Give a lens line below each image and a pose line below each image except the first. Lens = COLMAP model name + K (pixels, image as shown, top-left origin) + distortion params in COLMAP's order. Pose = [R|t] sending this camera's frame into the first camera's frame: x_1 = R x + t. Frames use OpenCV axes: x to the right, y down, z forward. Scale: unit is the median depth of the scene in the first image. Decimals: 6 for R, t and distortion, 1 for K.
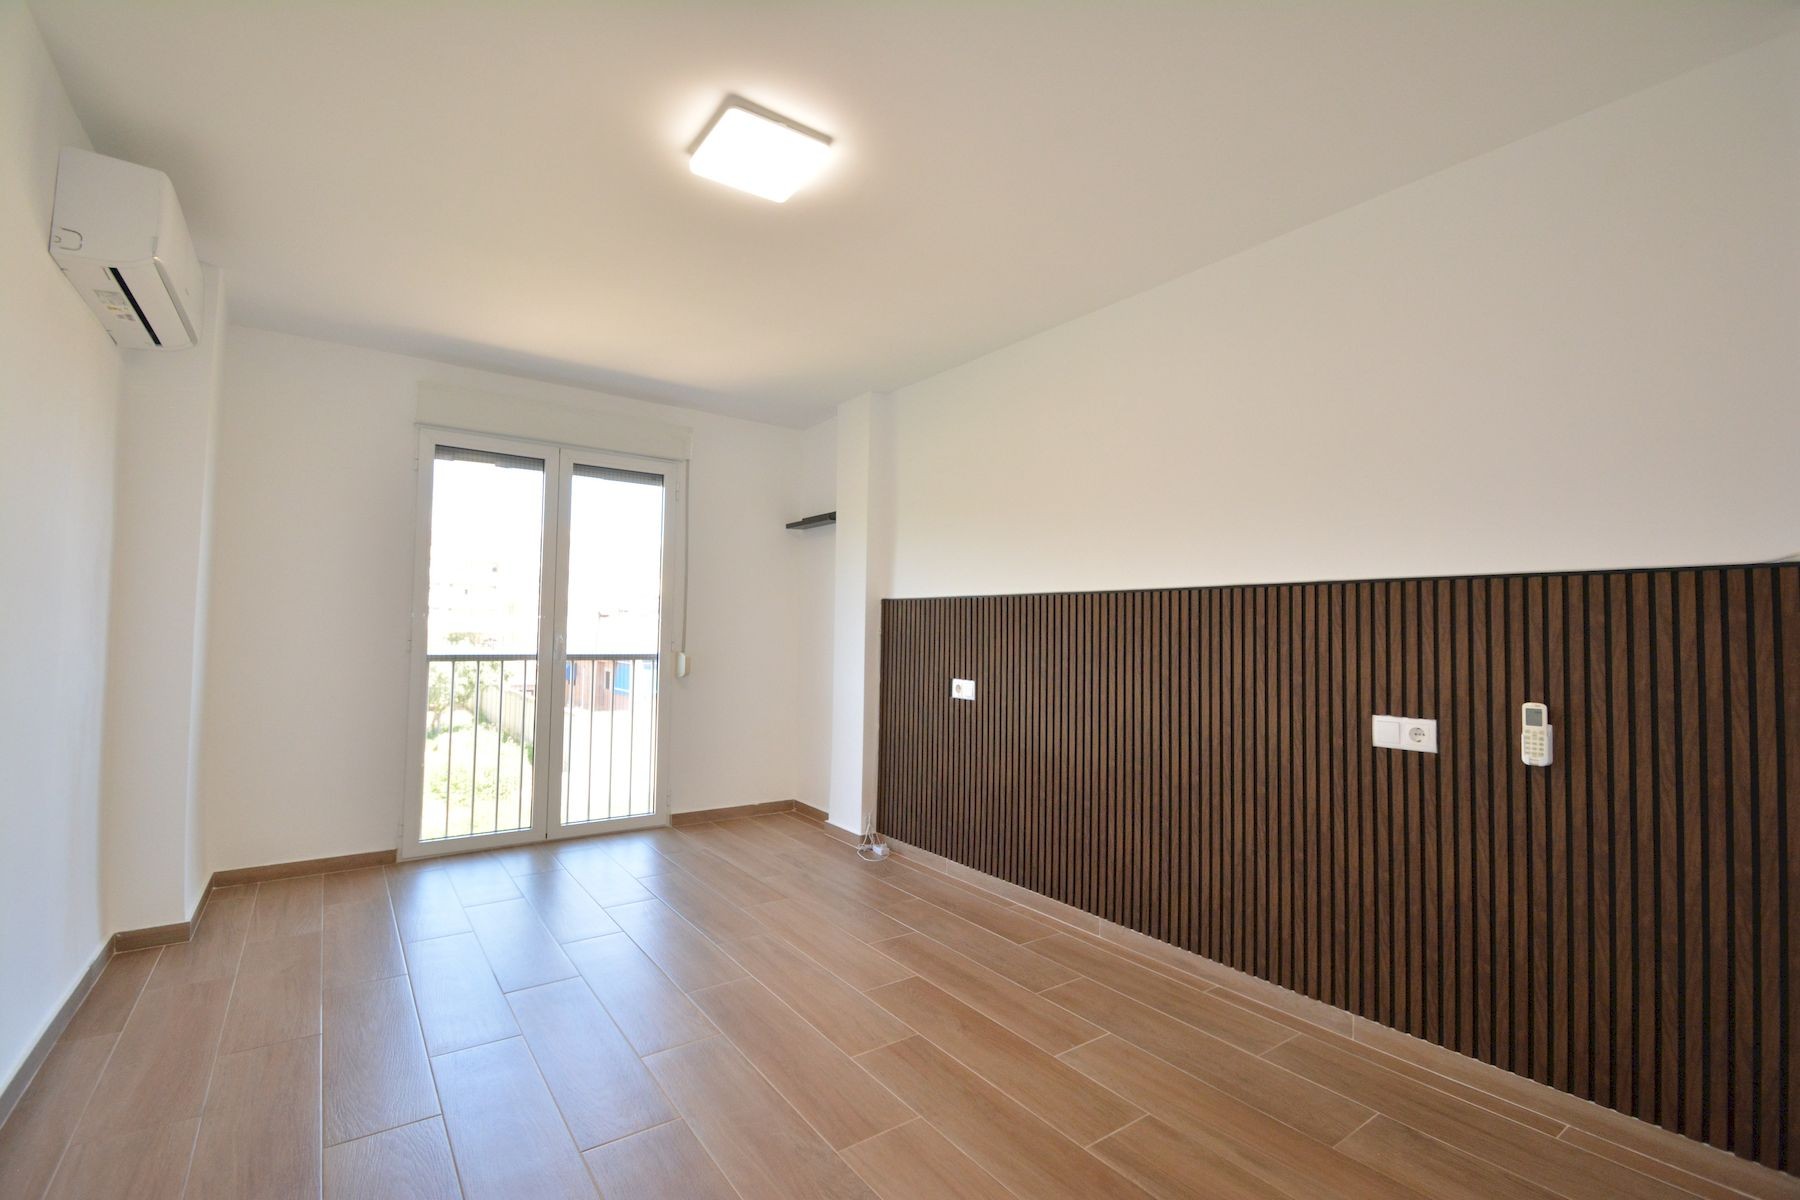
lens RADIAL K [[793.3, 0, 879.9], [0, 793.3, 608.7], [0, 0, 1]] dist [0.012636, -0.013859]
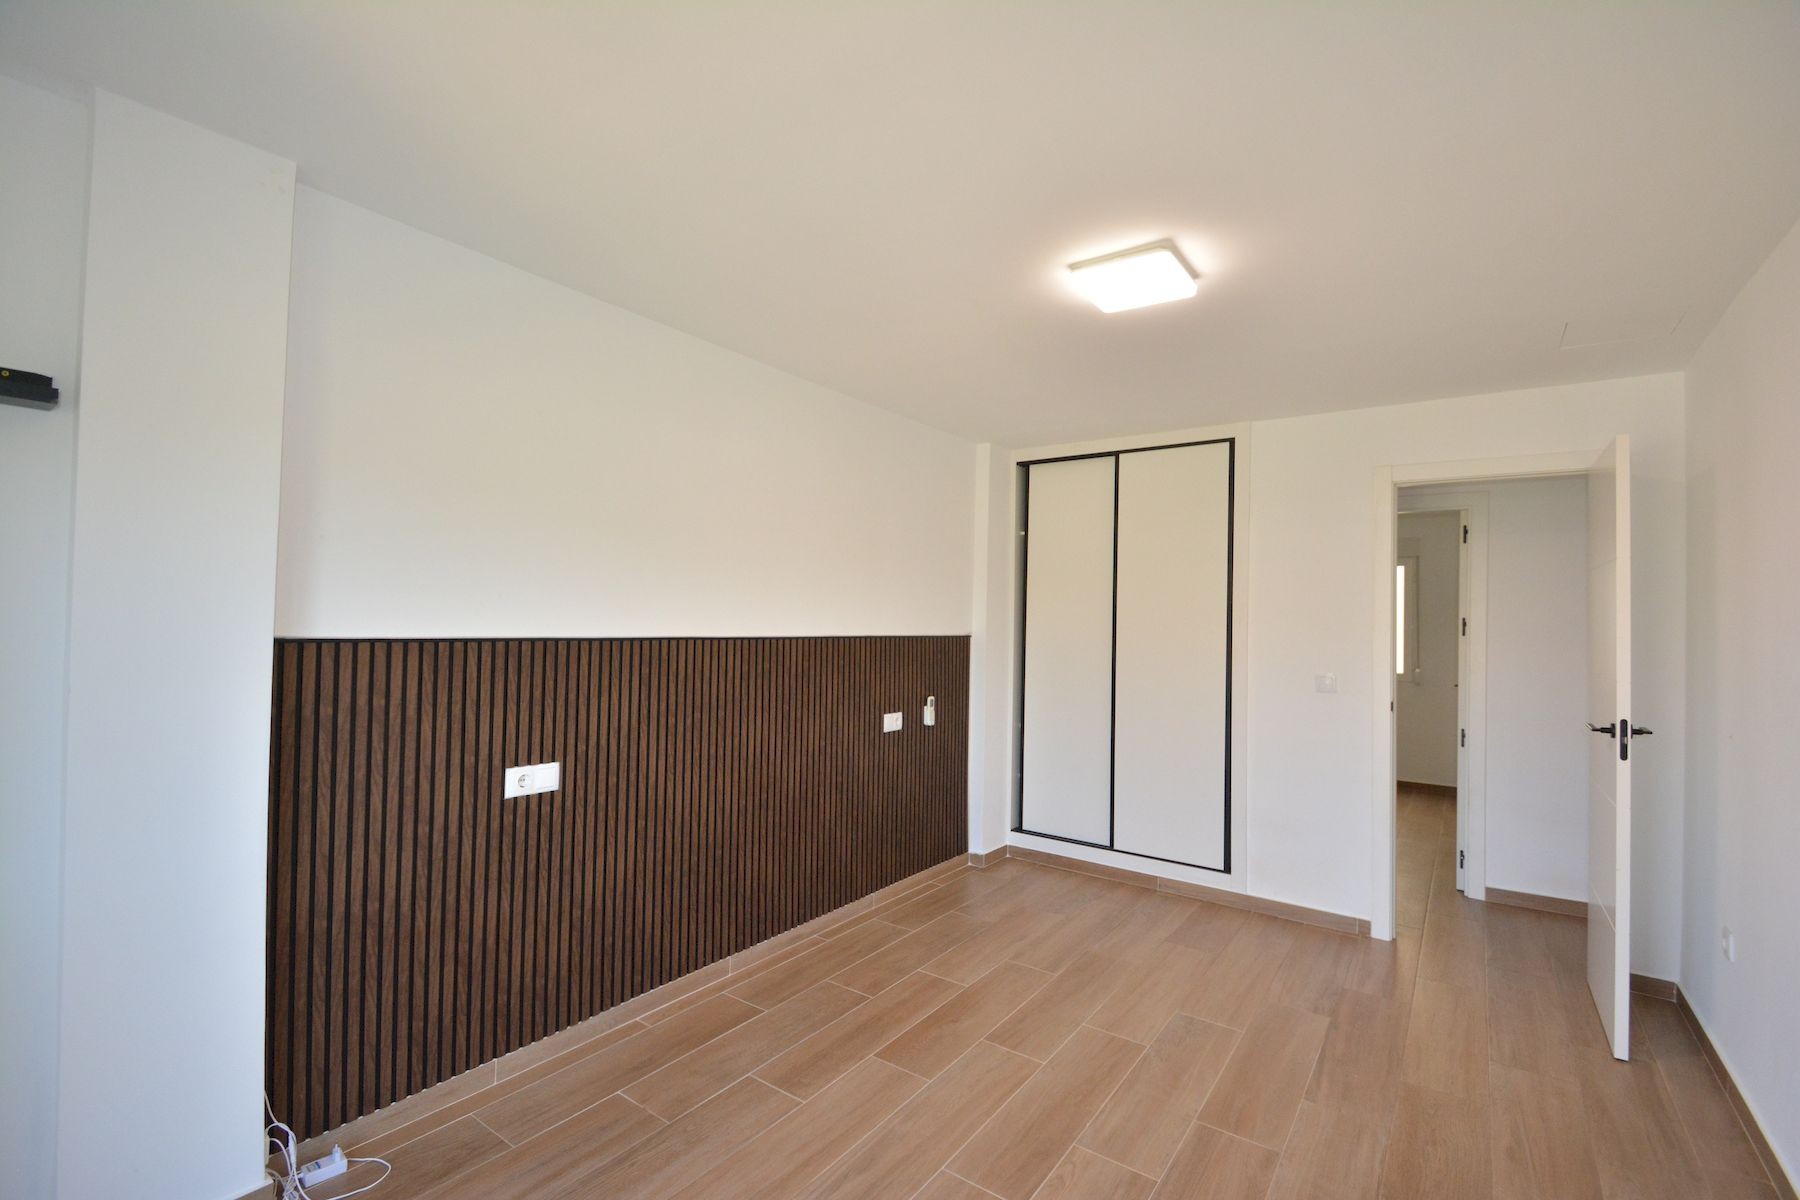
lens RADIAL K [[793.3, 0, 899.5], [0, 793.3, 601.0], [0, 0, 1]] dist [0.012636, -0.013859]
pose [[-0.337930, 0.004005, 0.941163, -0.794681], [-0.049487, 0.998532, -0.022017, -0.060446], [-0.939869, -0.054016, -0.337235, 1.210544]]
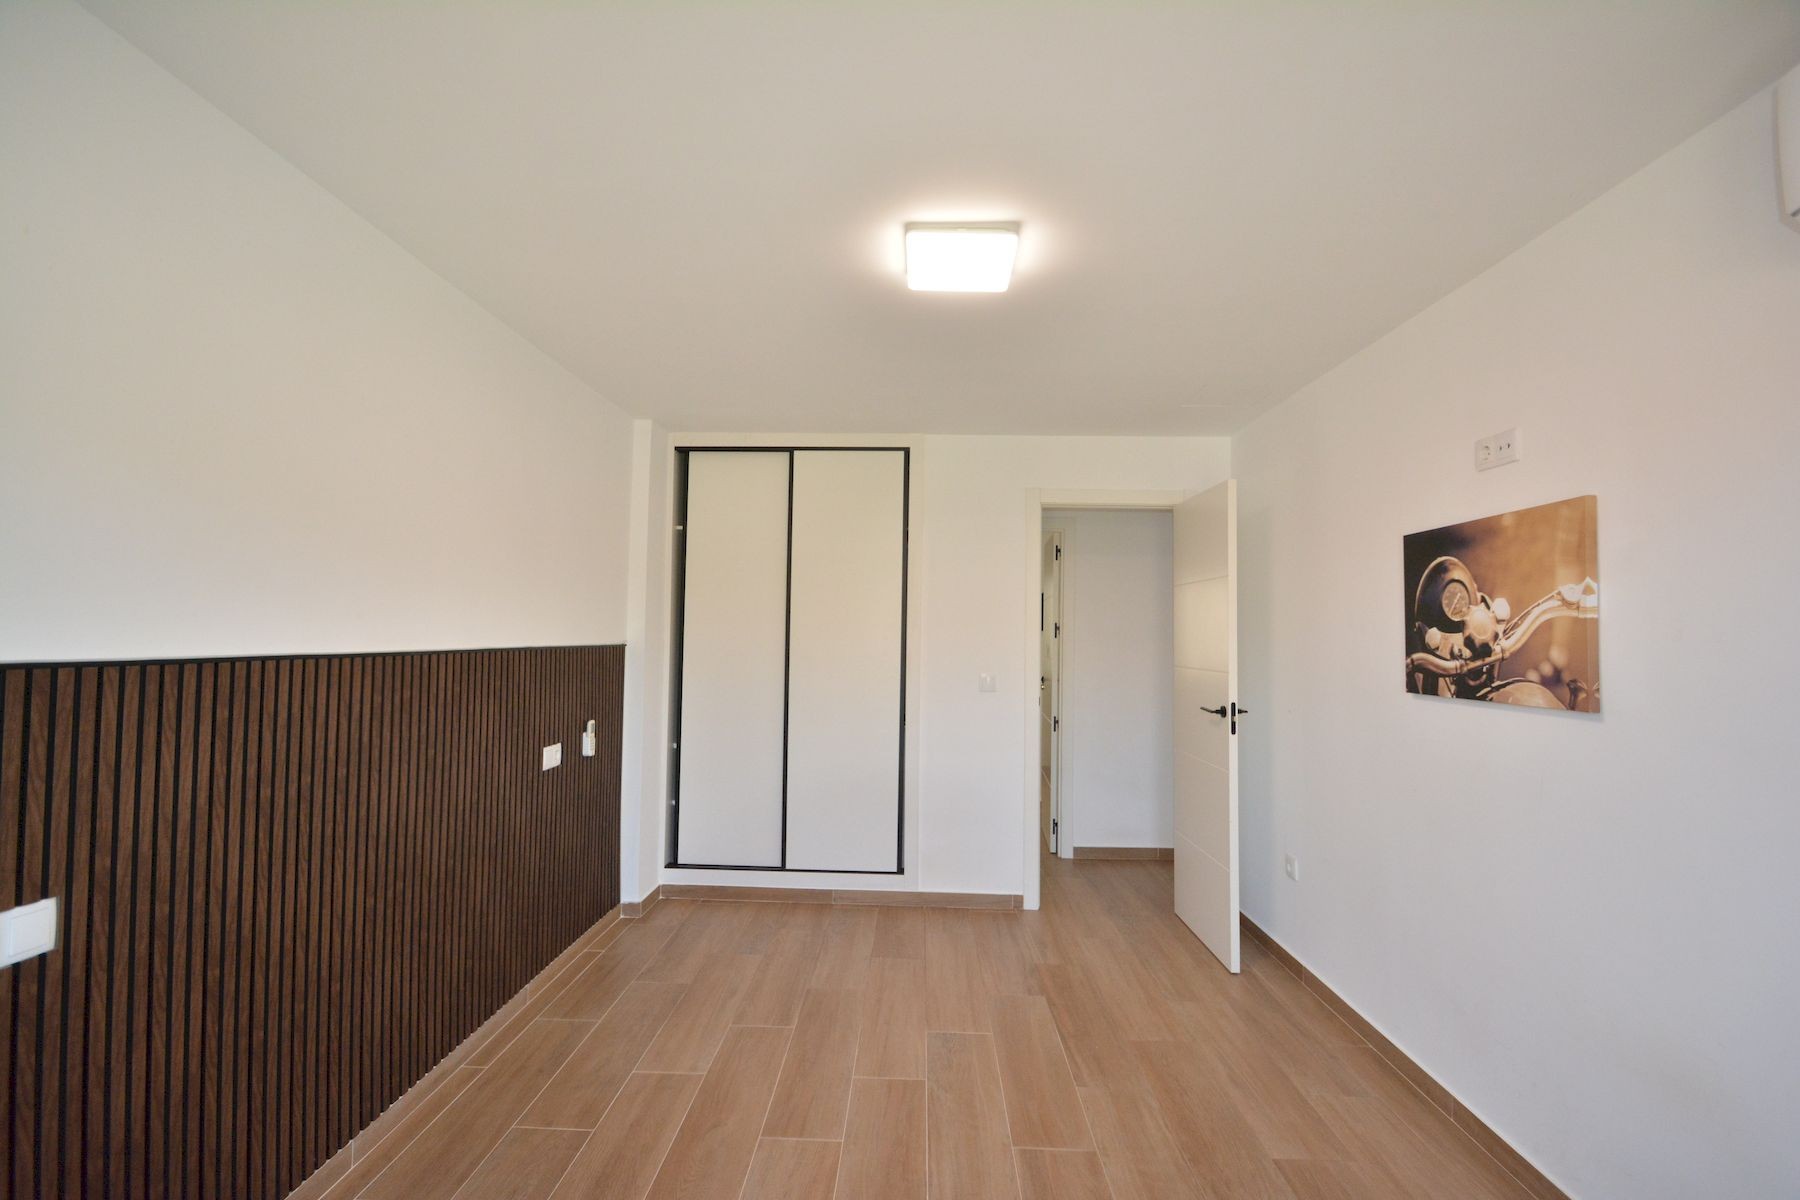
lens RADIAL K [[793.3, 0, 897.9], [0, 793.3, 600.1], [0, 0, 1]] dist [0.012636, -0.013859]
pose [[-0.805991, 0.001659, 0.591926, -0.512963], [-0.039501, 0.997616, -0.056582, -0.050227], [-0.590609, -0.068986, -0.804004, 1.348325]]
